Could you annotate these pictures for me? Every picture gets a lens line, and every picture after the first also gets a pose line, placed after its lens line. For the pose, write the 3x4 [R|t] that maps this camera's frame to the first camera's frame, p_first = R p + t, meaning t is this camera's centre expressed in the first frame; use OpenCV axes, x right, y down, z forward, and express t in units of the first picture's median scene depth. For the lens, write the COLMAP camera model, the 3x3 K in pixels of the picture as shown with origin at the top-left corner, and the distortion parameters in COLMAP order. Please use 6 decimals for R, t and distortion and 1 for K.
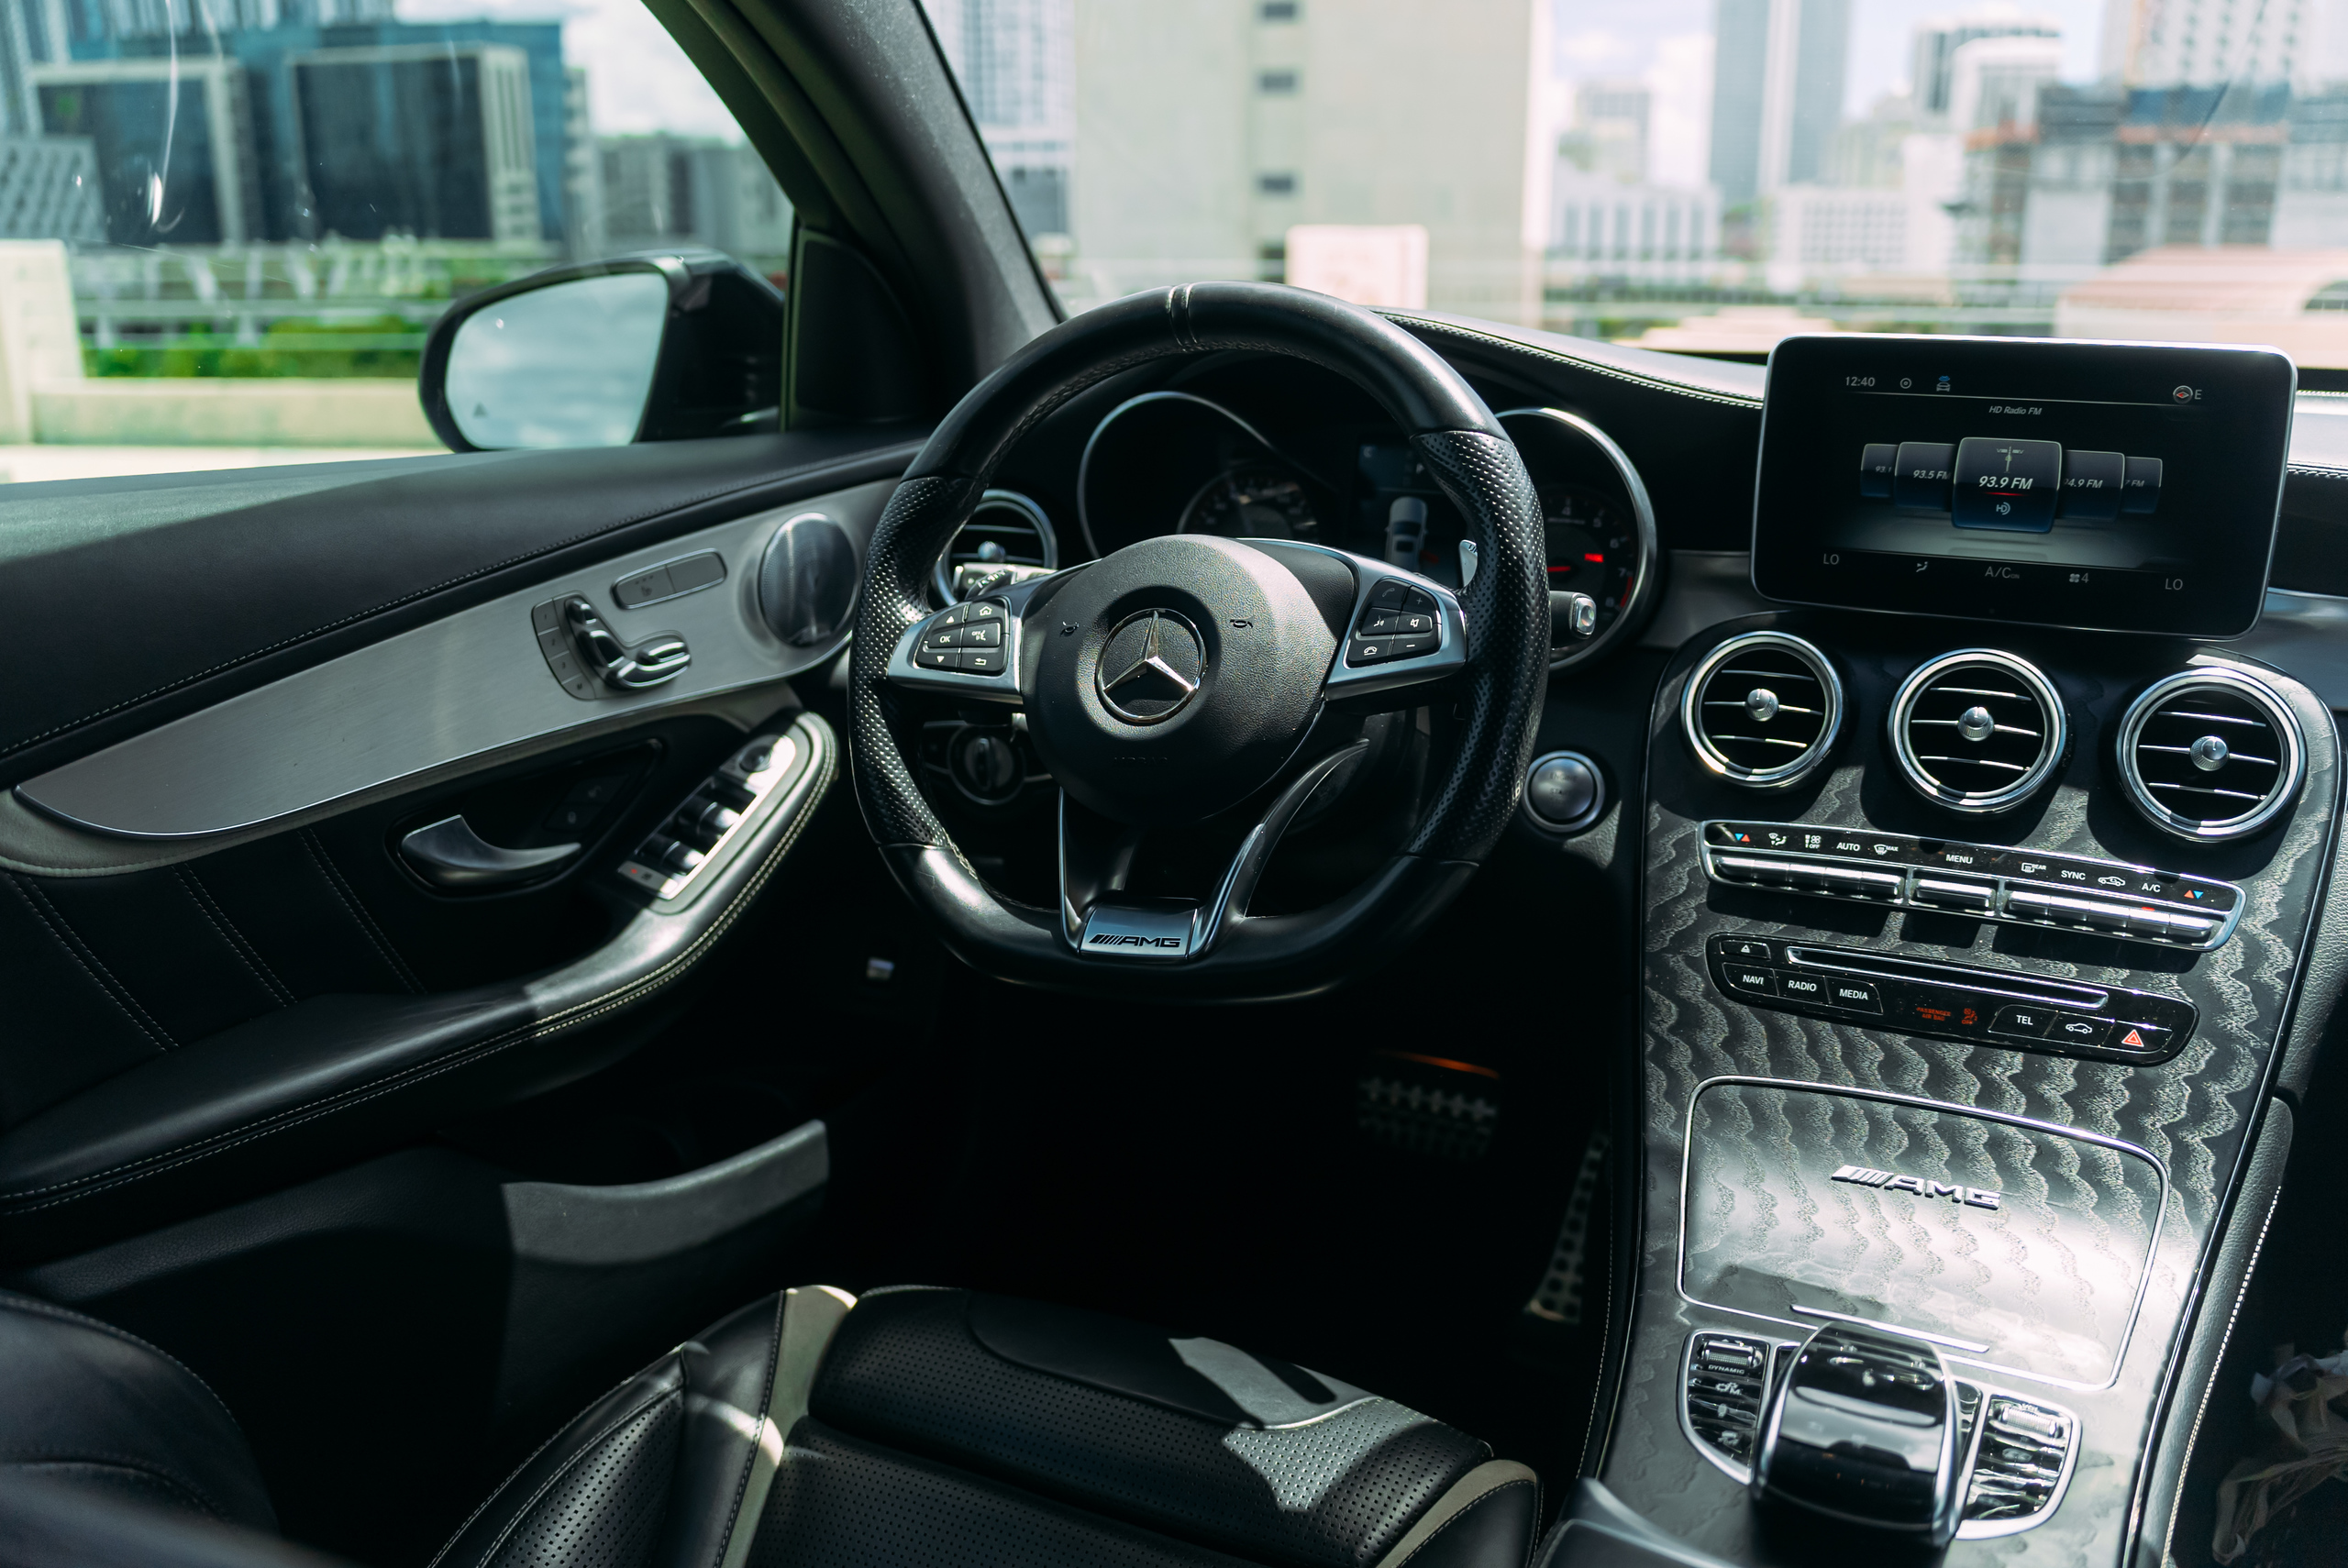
lens RADIAL K [[1842.9, 0, 1182.3], [0, 1842.9, 799.7], [0, 0, 1]] dist [-0.058040, 0.006970]
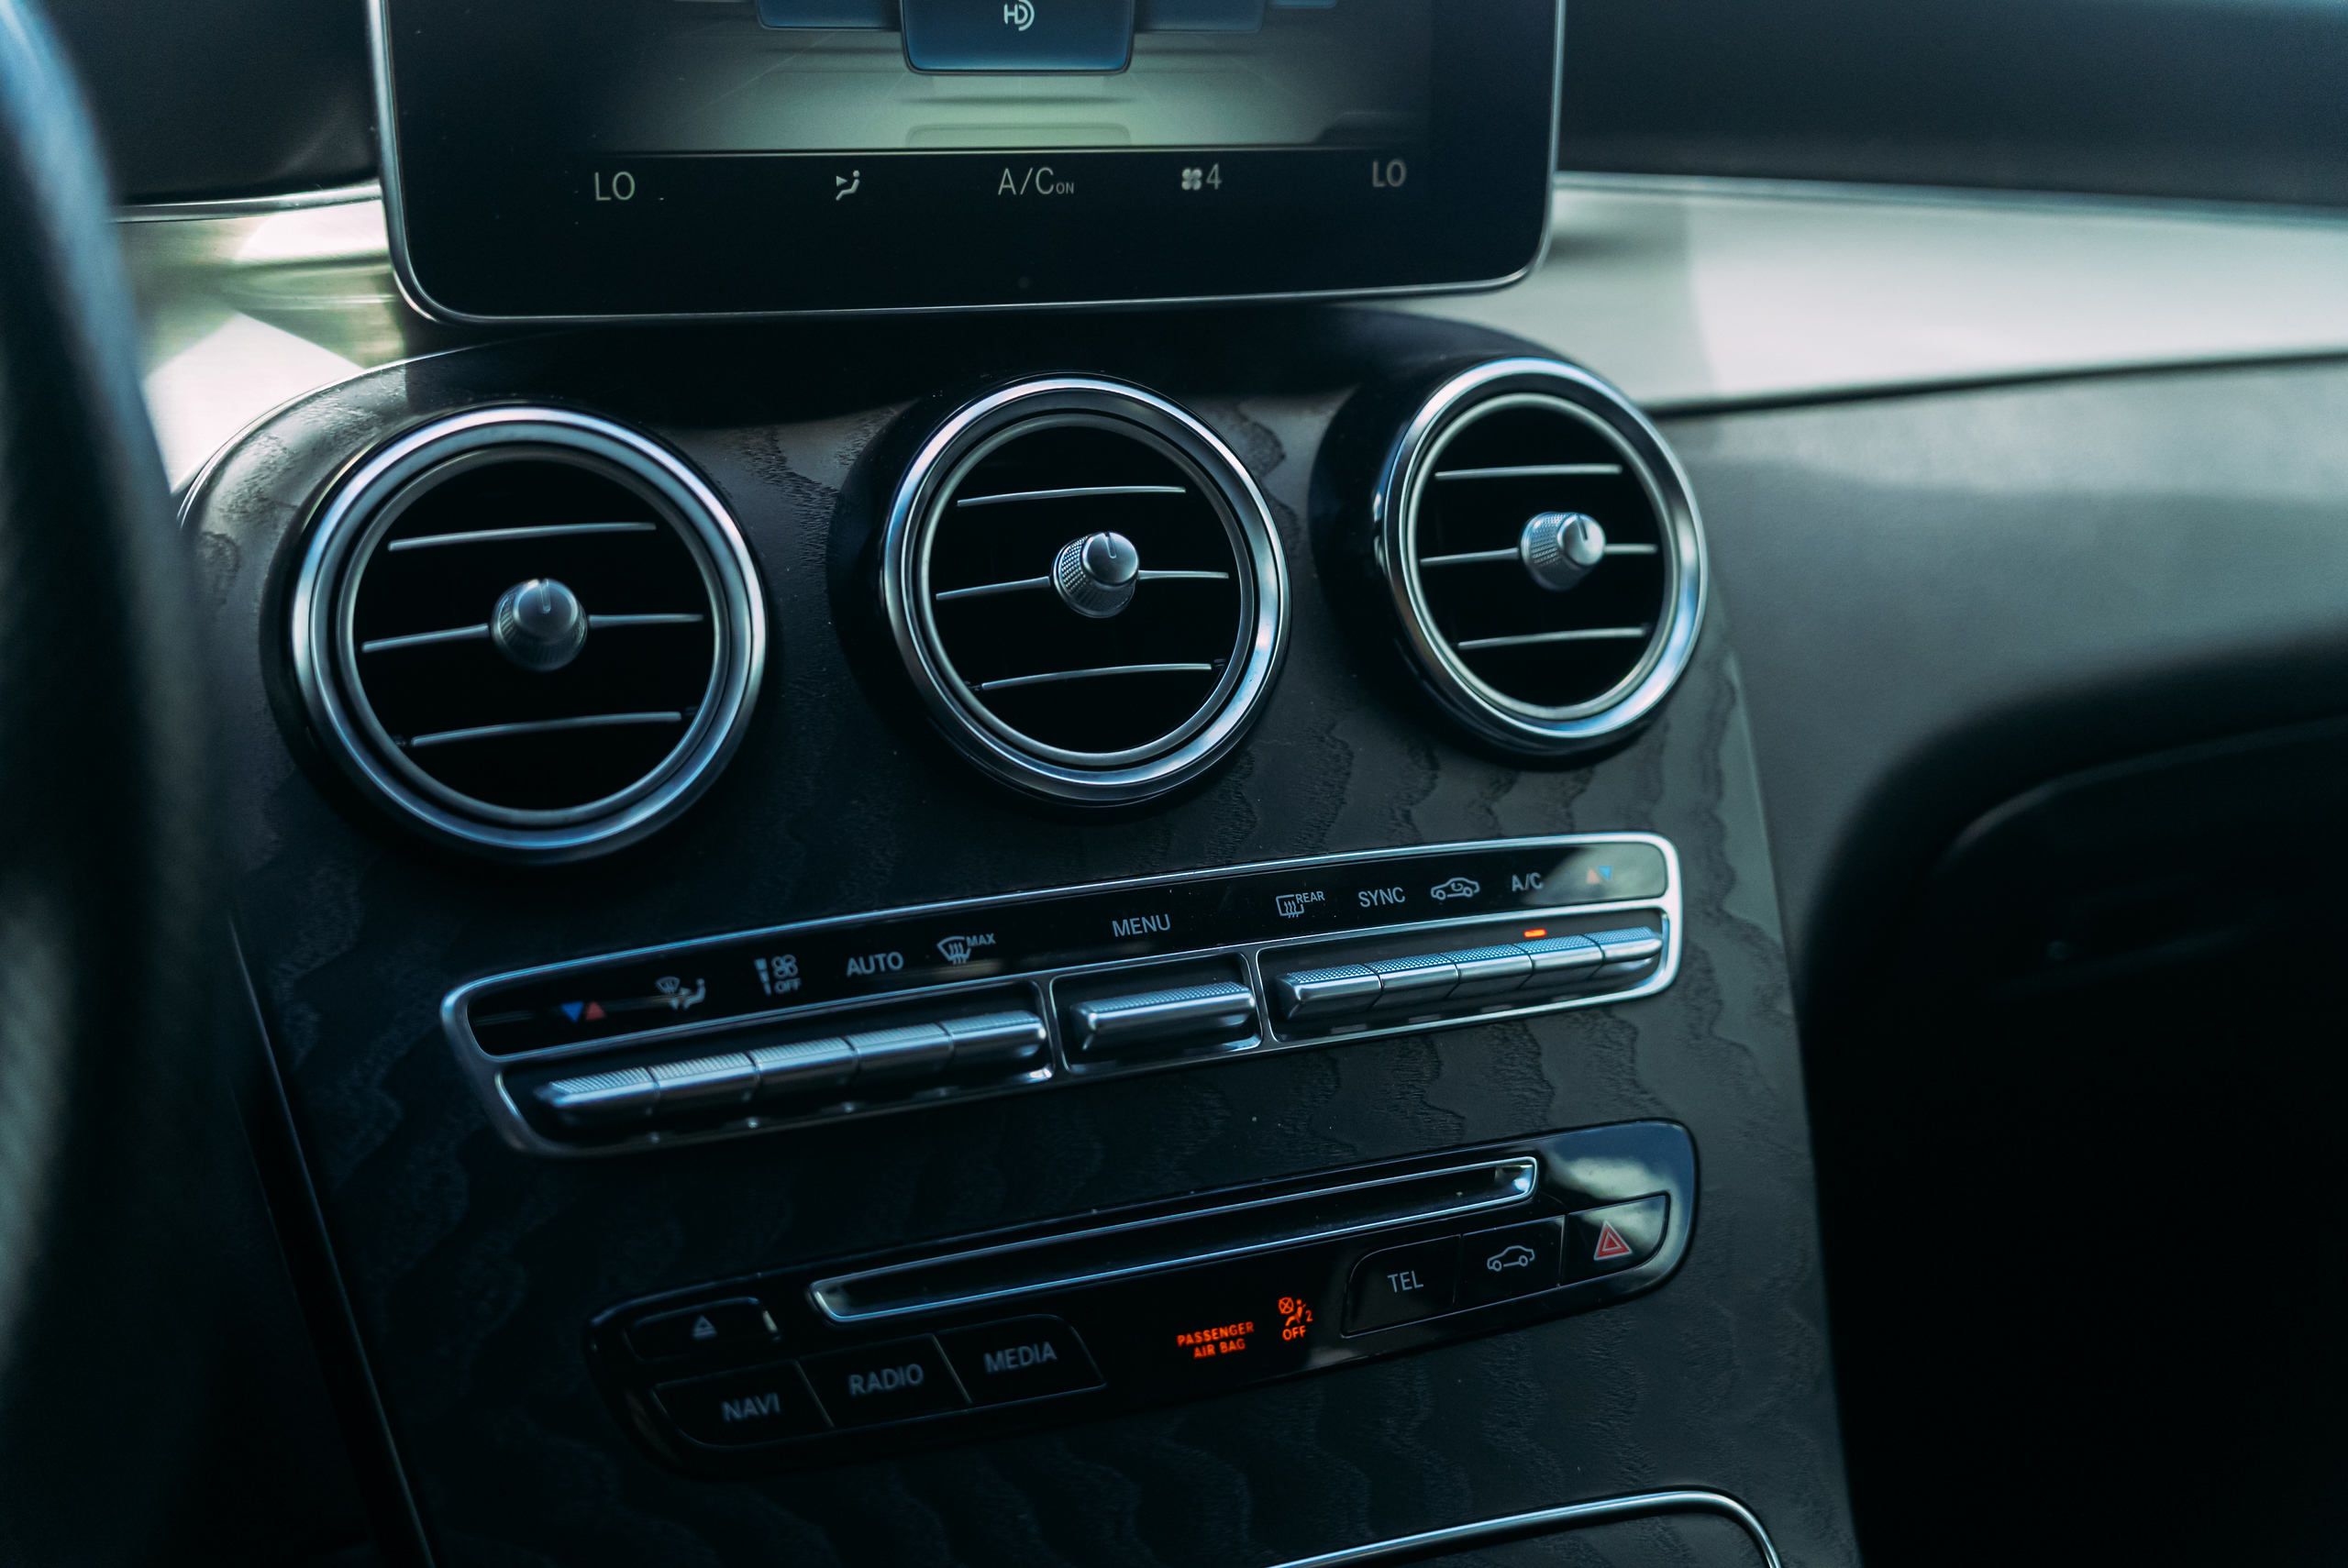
lens RADIAL K [[2935.6, 0, 1158.2], [0, 2935.6, 793.8], [0, 0, 1]] dist [-0.046402, 0.000000]
pose [[0.640461, -0.202725, 0.740751, -0.022868], [0.200282, 0.975244, 0.093734, -0.051193], [-0.741415, 0.088326, 0.665208, 0.581741]]
